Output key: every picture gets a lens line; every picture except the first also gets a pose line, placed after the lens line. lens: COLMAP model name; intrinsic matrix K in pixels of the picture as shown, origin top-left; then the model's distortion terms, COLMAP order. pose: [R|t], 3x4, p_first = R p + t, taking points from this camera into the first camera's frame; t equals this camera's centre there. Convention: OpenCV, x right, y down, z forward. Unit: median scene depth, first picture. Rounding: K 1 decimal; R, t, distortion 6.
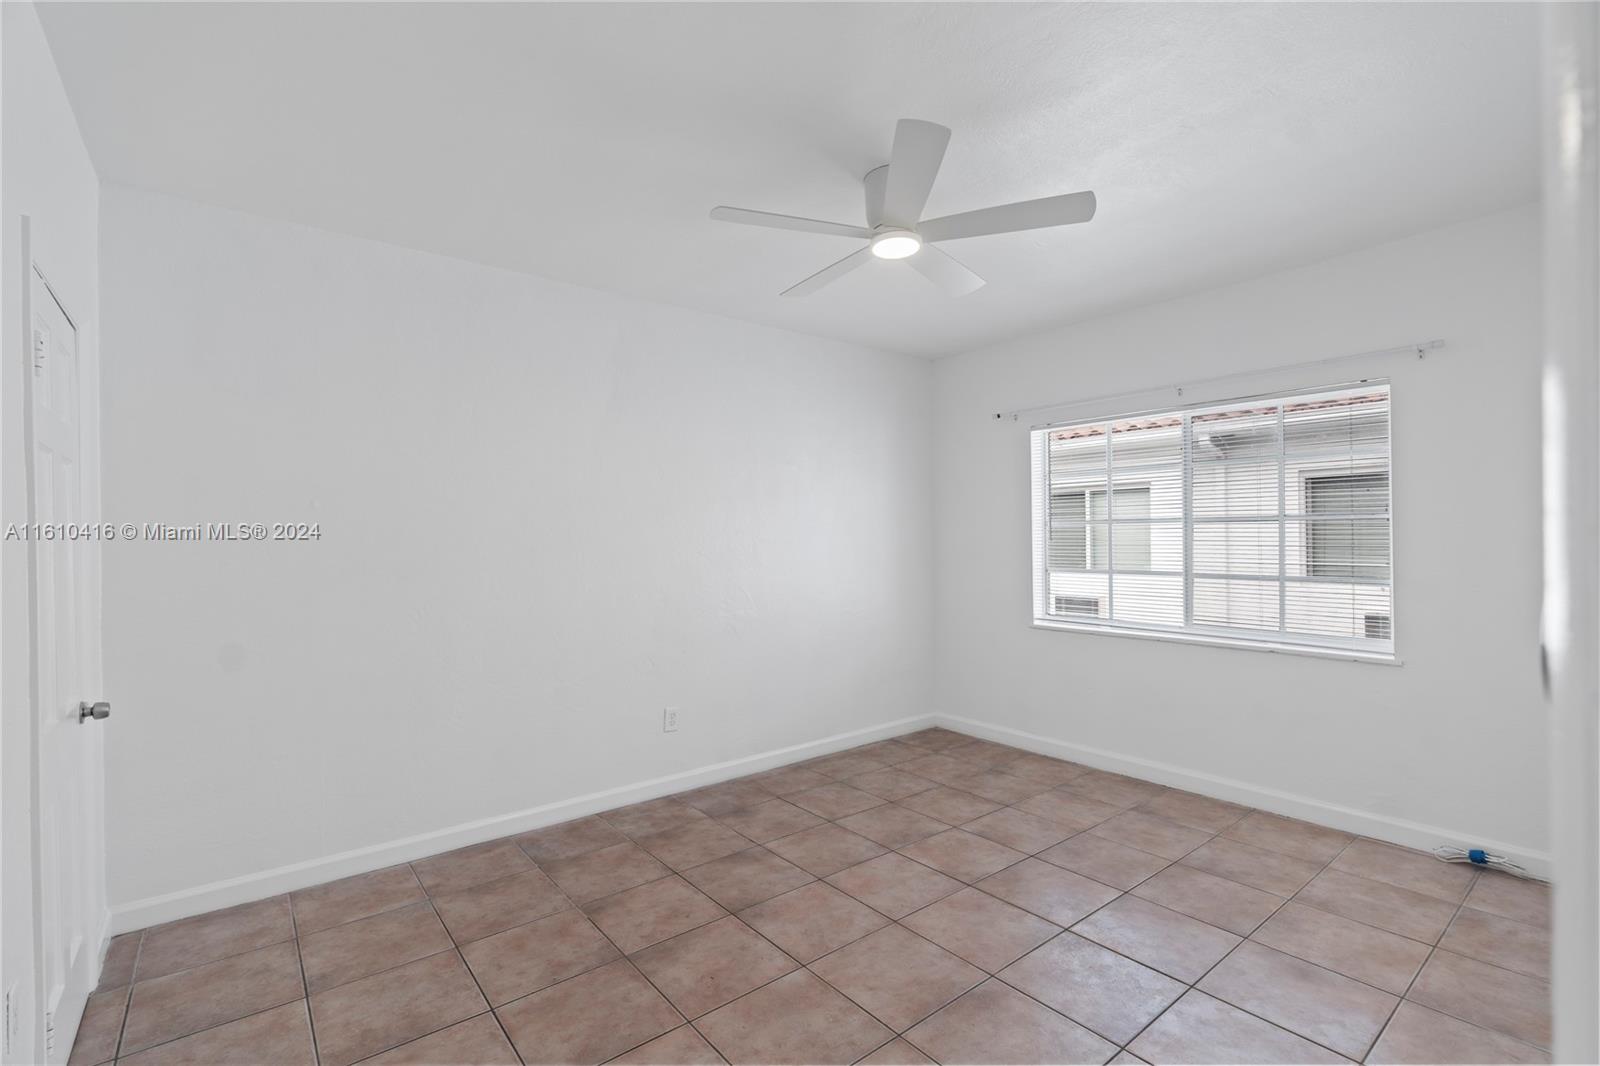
lens RADIAL K [[722.2, 0, 816.9], [0, 722.2, 540.7], [0, 0, 1]] dist [-0.006768, 0.001878]
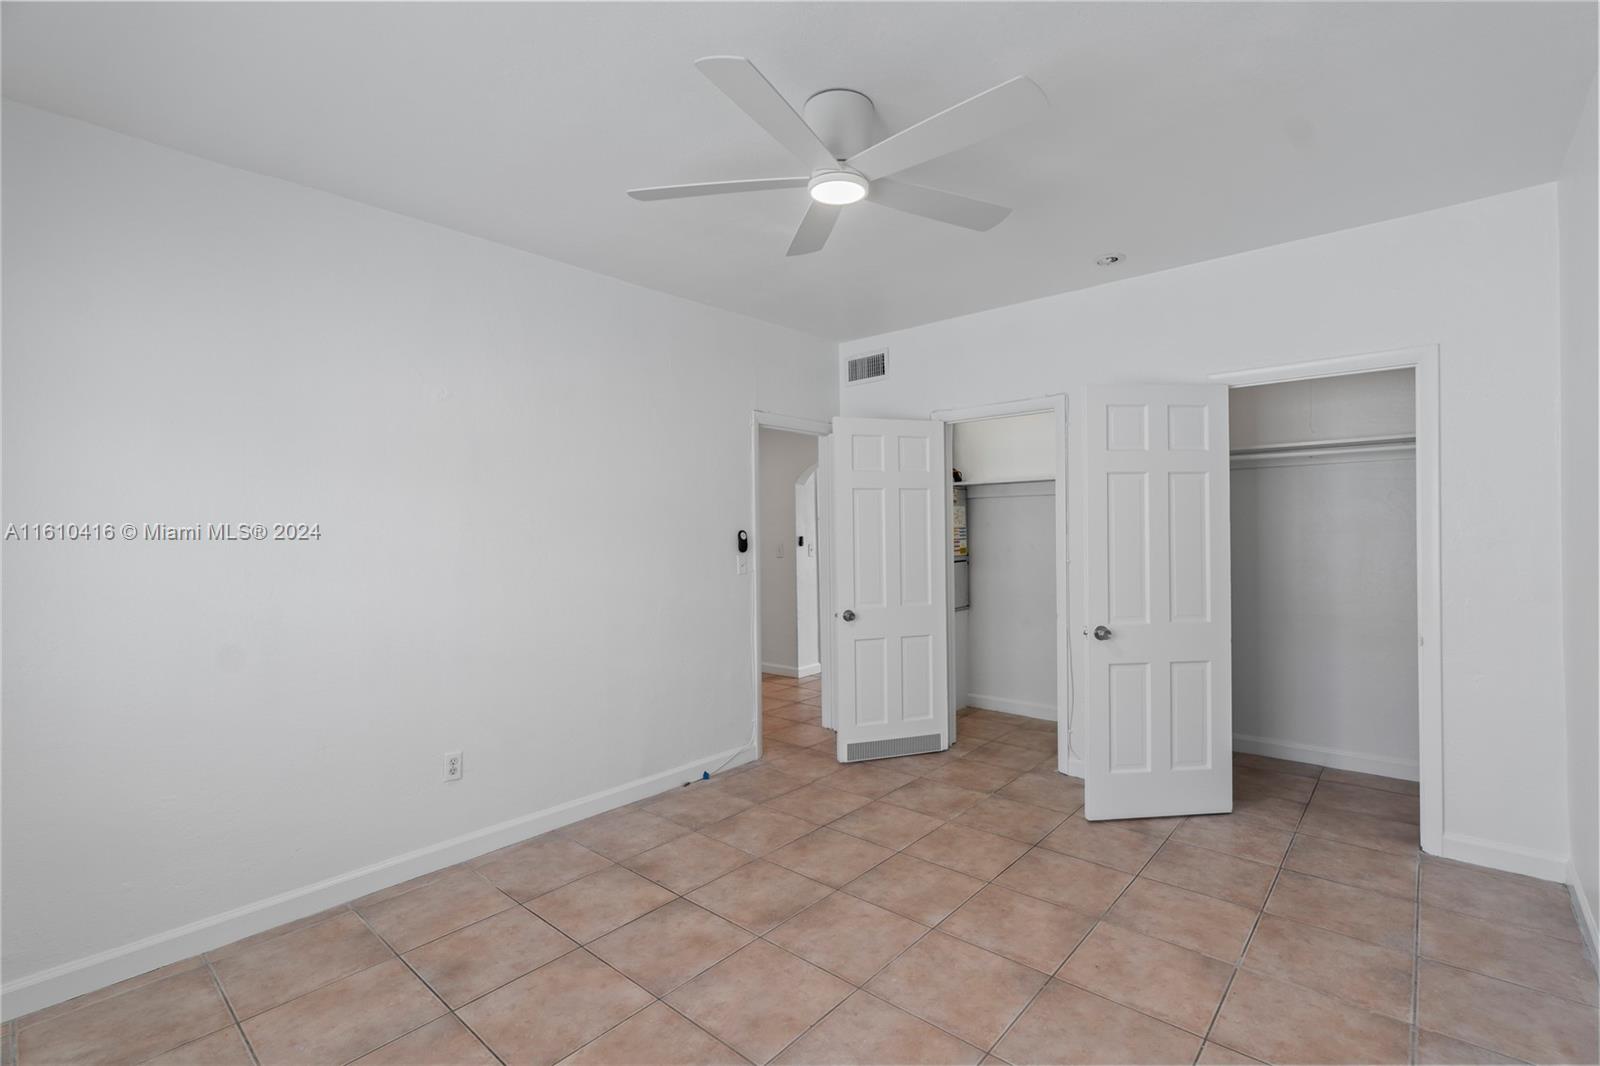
lens RADIAL K [[722.2, 0, 818.6], [0, 722.2, 541.8], [0, 0, 1]] dist [-0.006768, 0.001878]
pose [[-0.984531, 0.026013, -0.173270, 0.268268], [0.022830, 0.999533, 0.020336, -0.008955], [0.173718, 0.016065, -0.984664, 1.689844]]
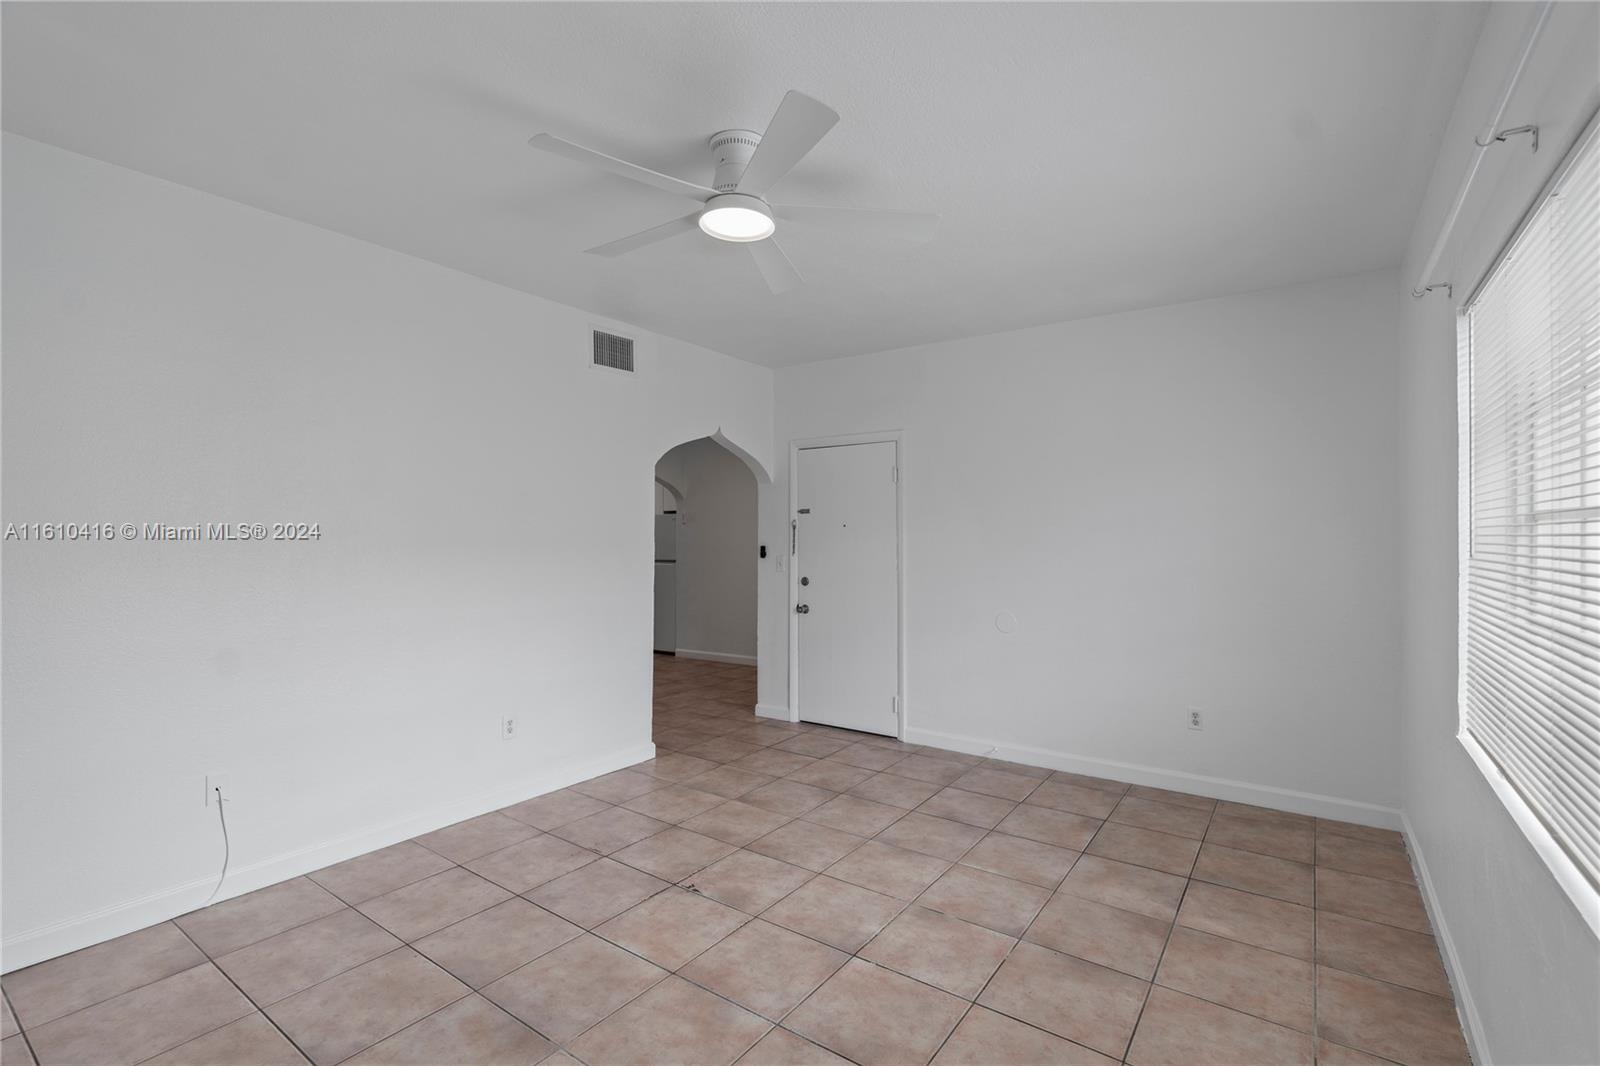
lens RADIAL K [[722.2, 0, 801.1], [0, 722.2, 538.7], [0, 0, 1]] dist [-0.006768, 0.001878]
pose [[-0.268061, 0.010454, 0.963345, -2.032847], [0.006962, 0.999936, -0.008913, 0.018759], [-0.963377, 0.004318, -0.268117, -0.251541]]
